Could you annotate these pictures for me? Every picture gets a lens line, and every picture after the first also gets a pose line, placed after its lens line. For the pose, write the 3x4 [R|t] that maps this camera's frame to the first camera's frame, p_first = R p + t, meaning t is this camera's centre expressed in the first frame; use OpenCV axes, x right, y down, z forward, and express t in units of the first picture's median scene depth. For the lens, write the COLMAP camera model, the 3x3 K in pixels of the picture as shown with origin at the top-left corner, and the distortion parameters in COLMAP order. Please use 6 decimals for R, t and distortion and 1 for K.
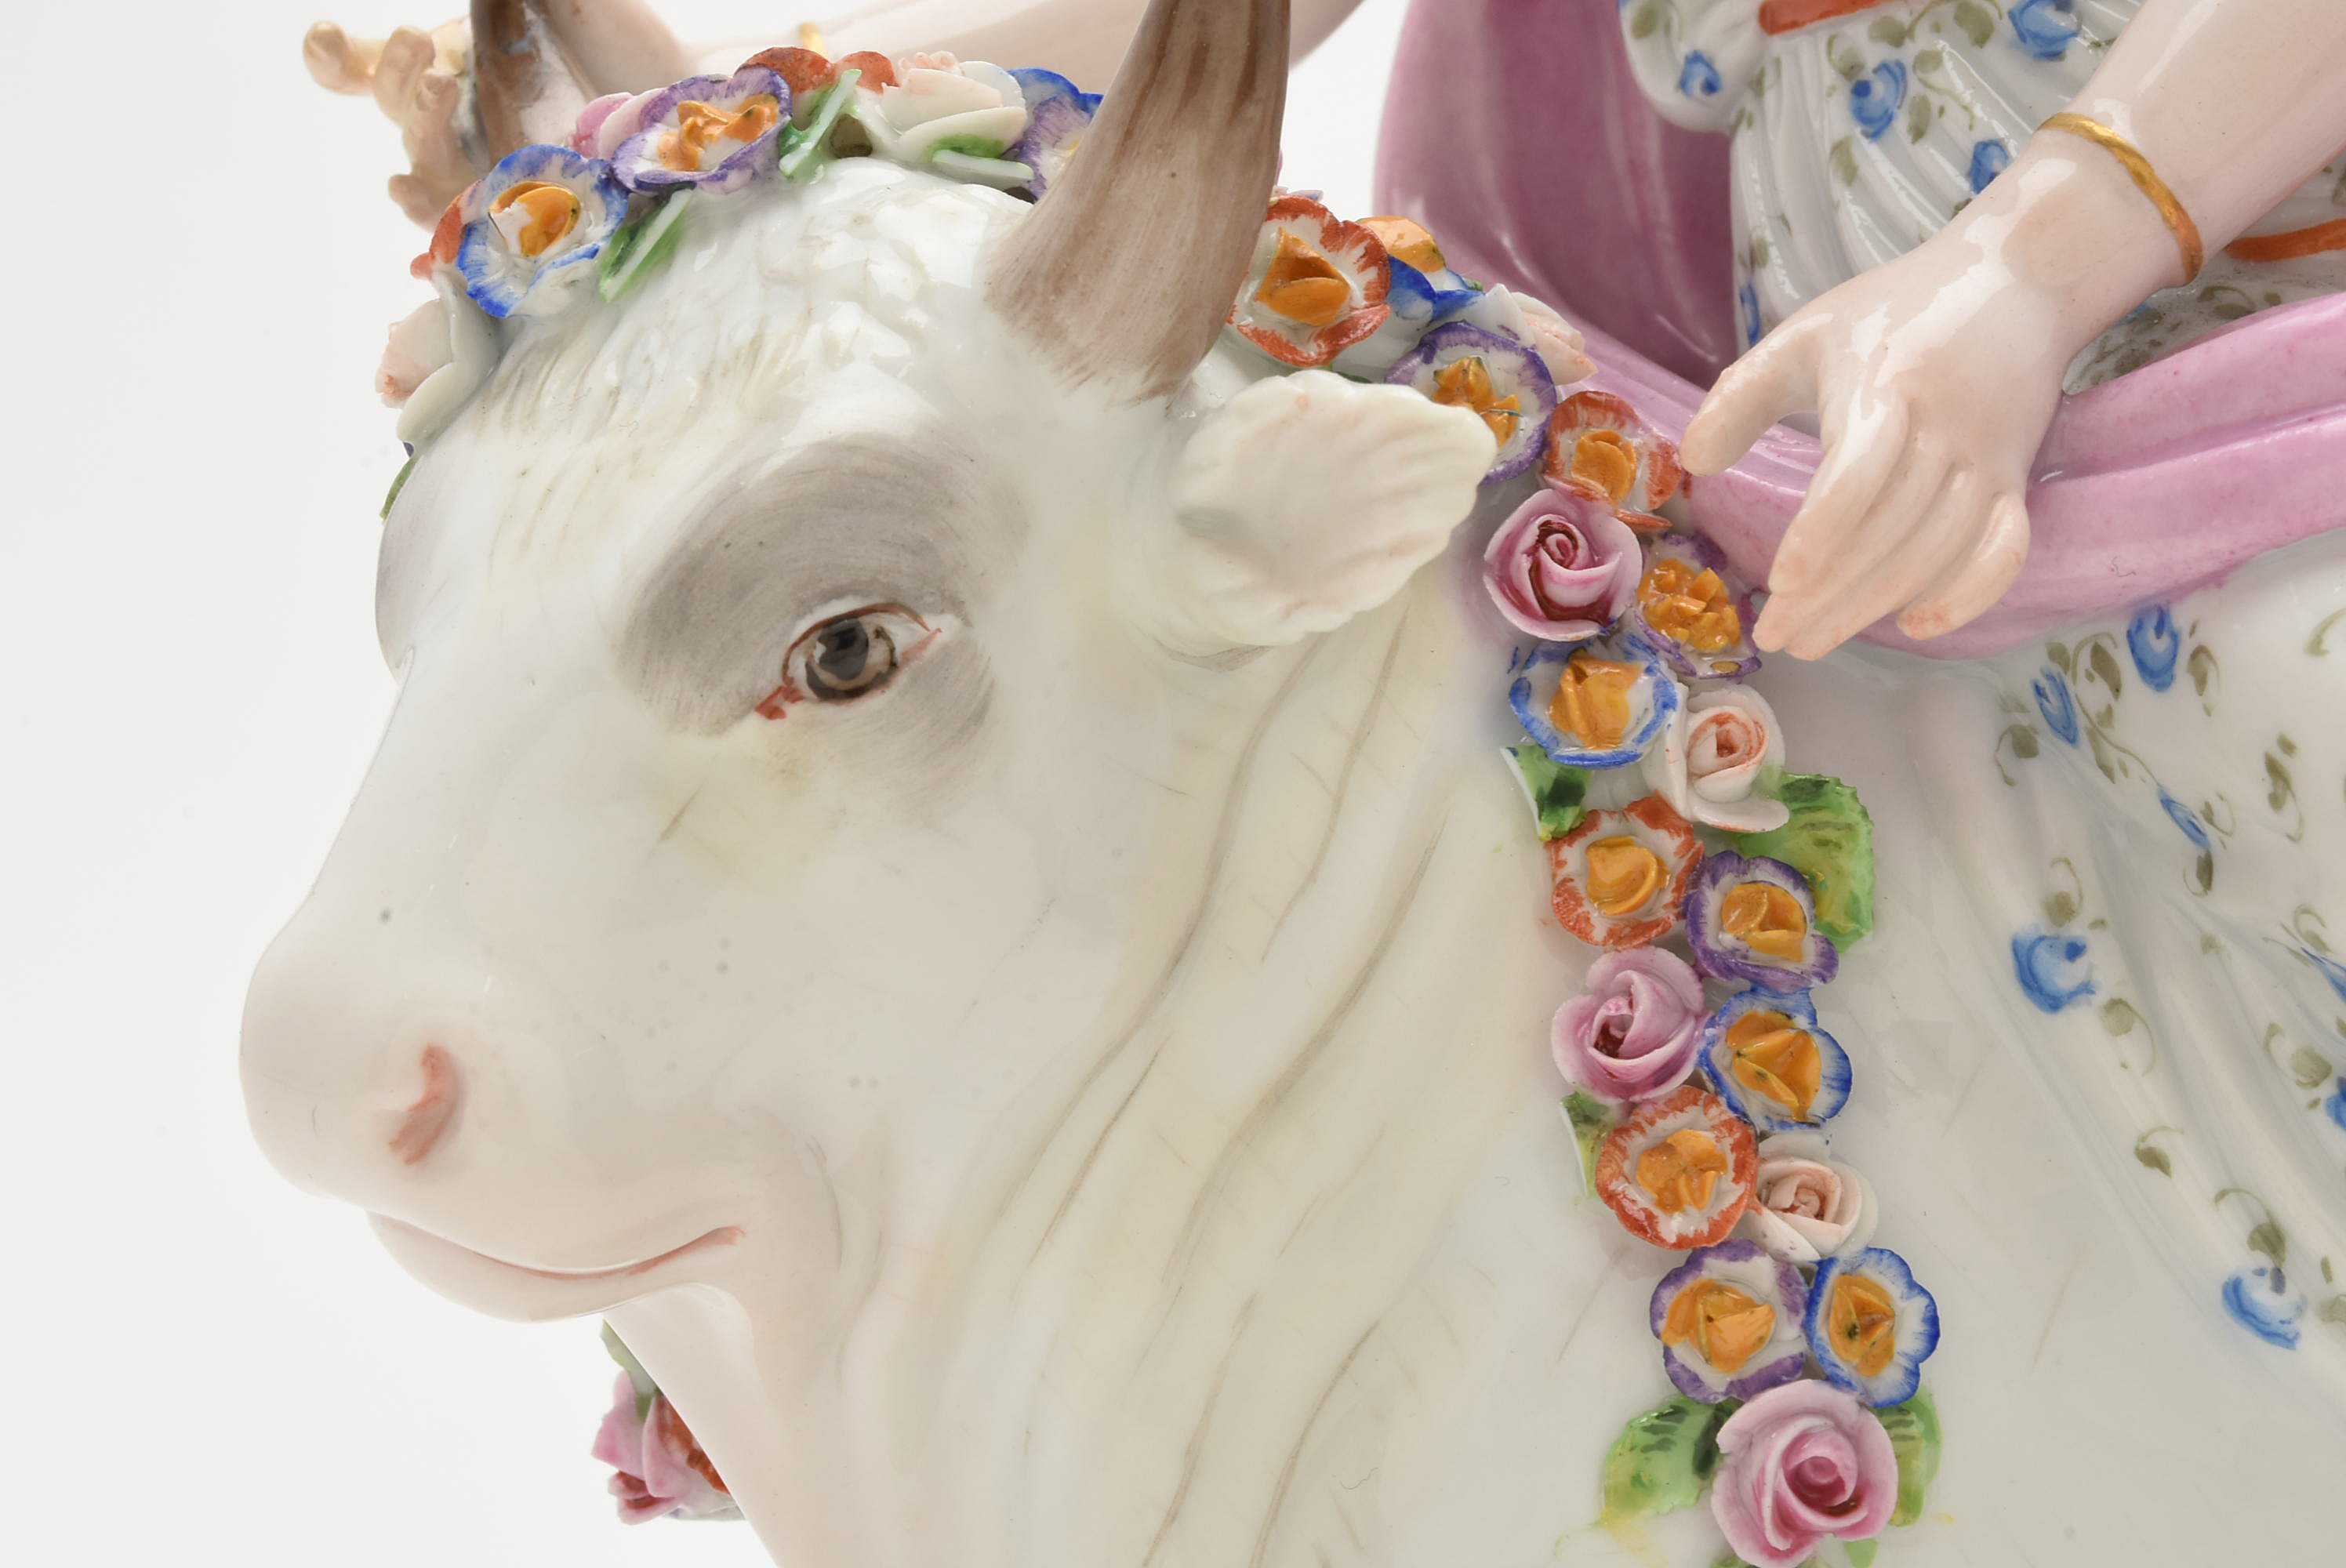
lens RADIAL K [[5231.2, 0, 1176.9], [0, 5231.2, 780.0], [0, 0, 1]] dist [-0.030987, 0.000000]
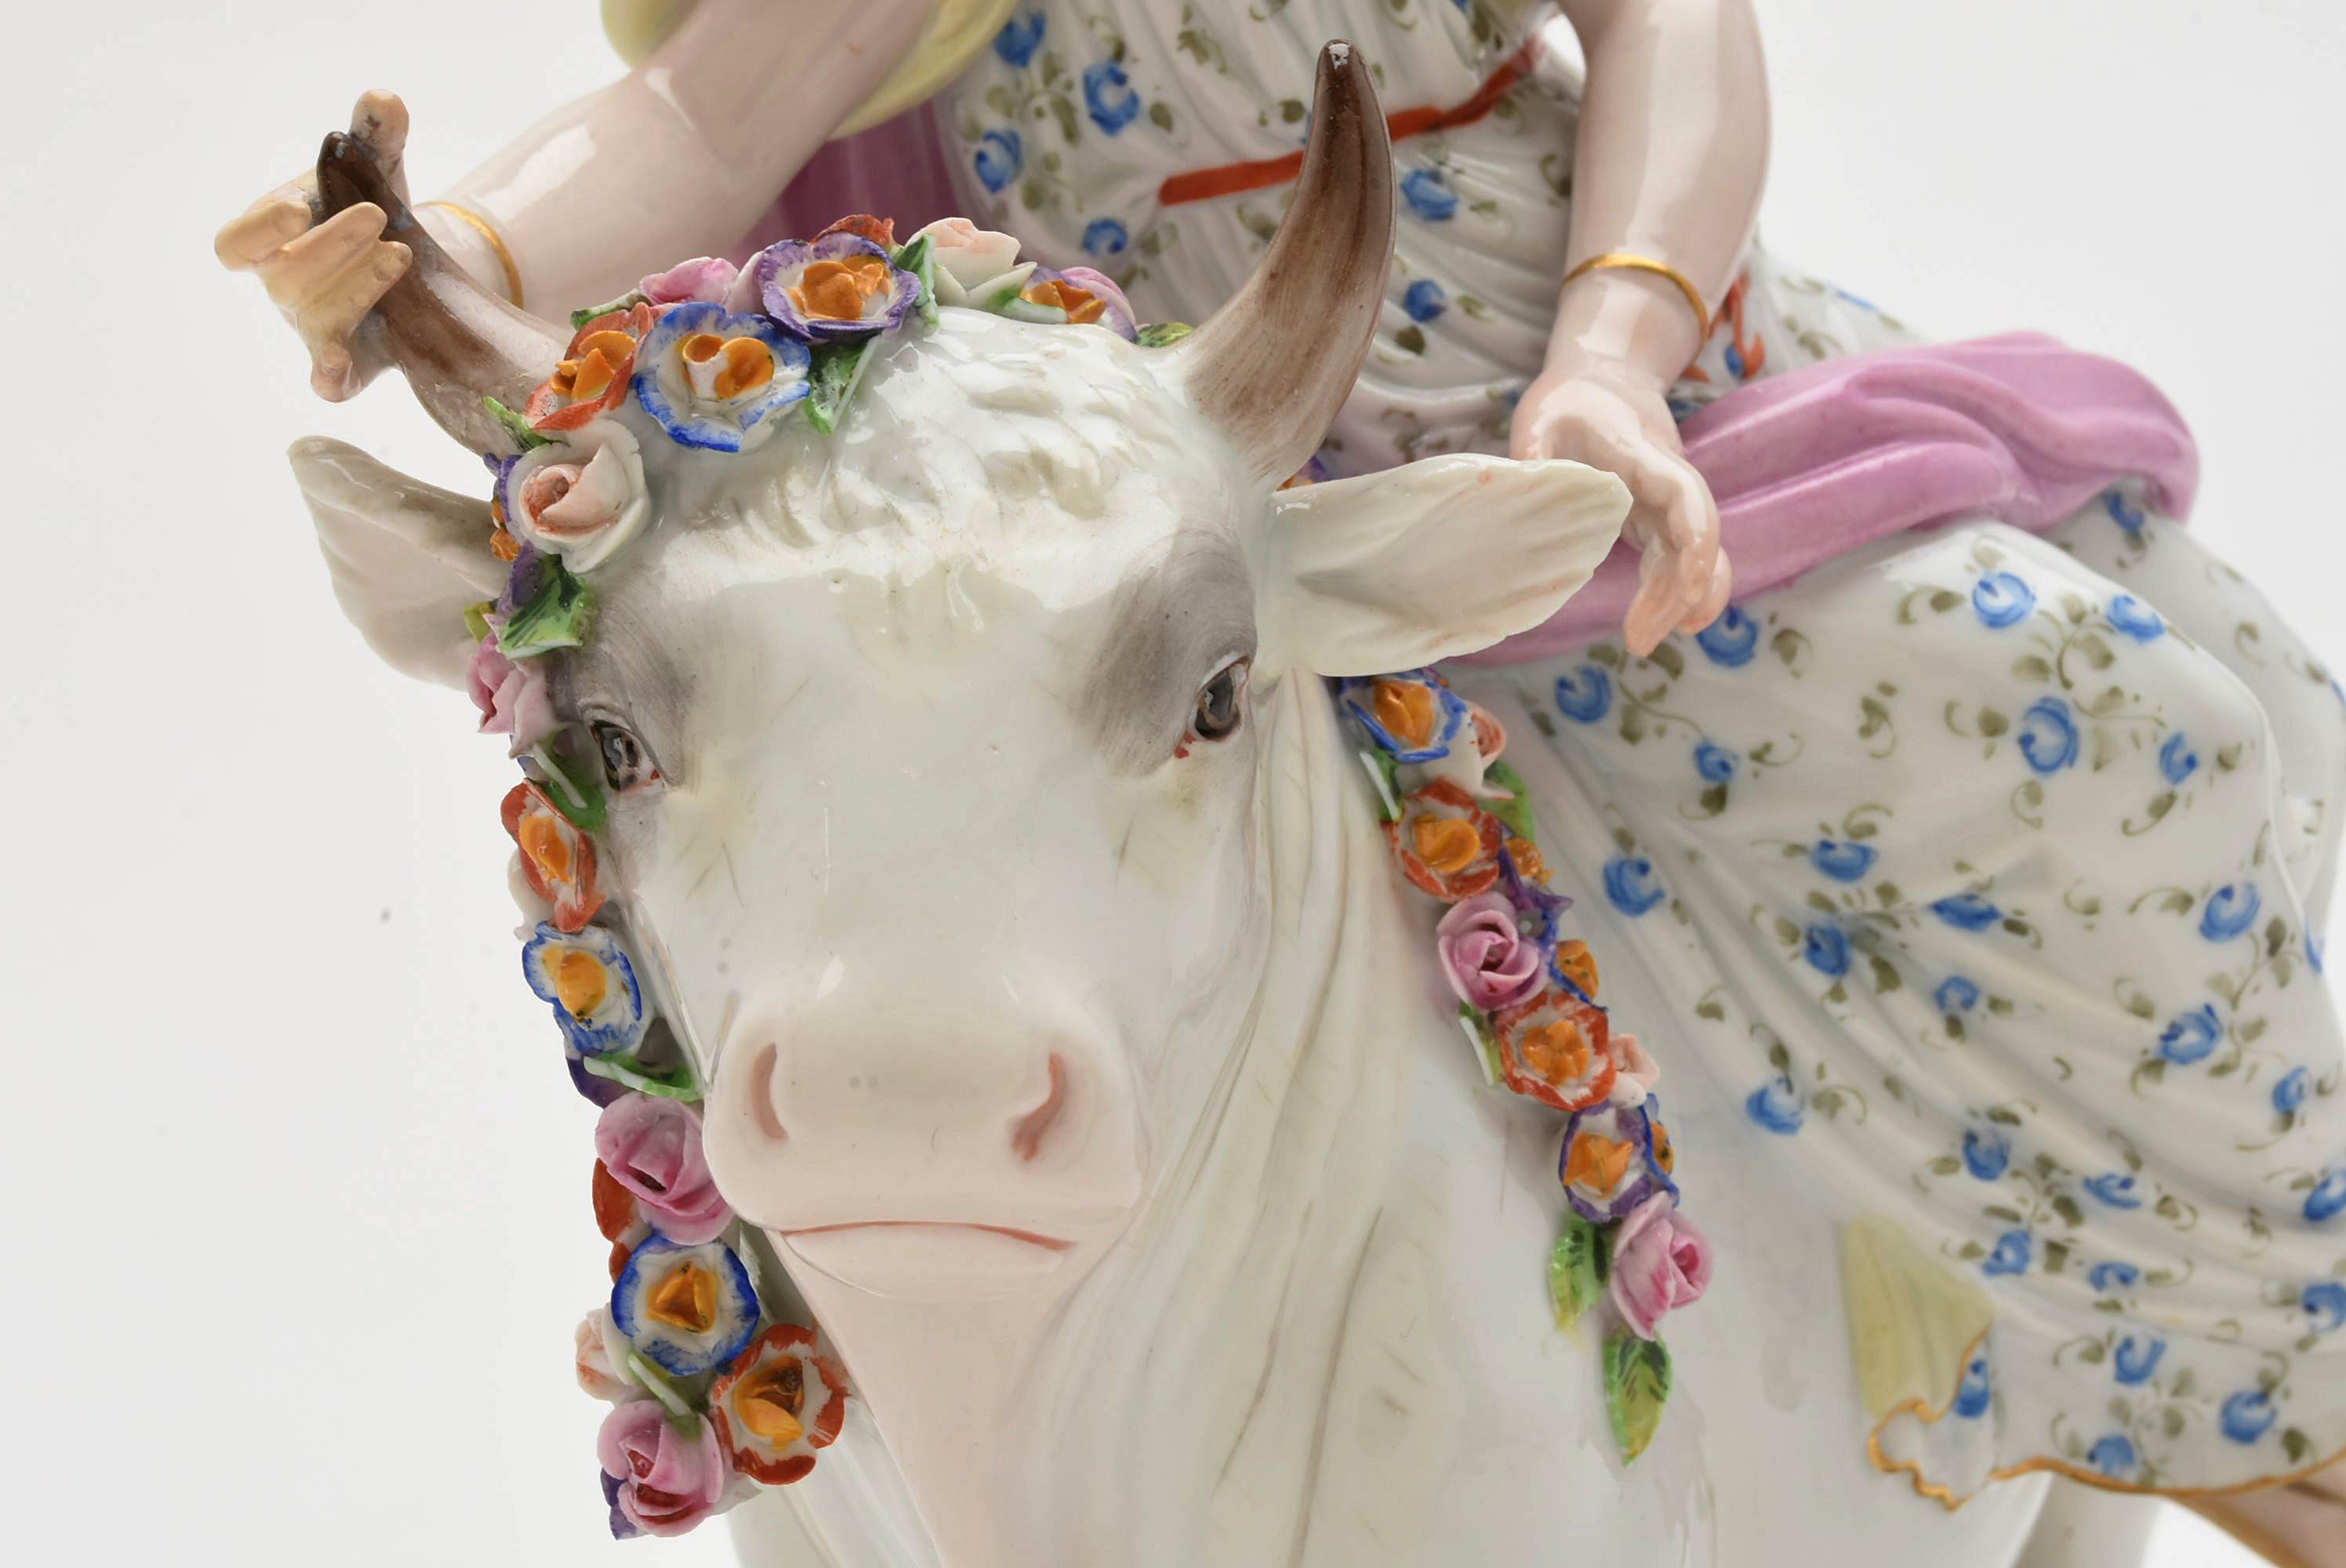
lens RADIAL K [[5231.2, 0, 1163.3], [0, 5231.2, 776.8], [0, 0, 1]] dist [-0.030987, 0.000000]
pose [[0.676056, -0.085641, 0.731857, -0.919862], [0.118792, 0.992898, 0.006453, -0.014790], [-0.727212, 0.082576, 0.681428, 0.164527]]
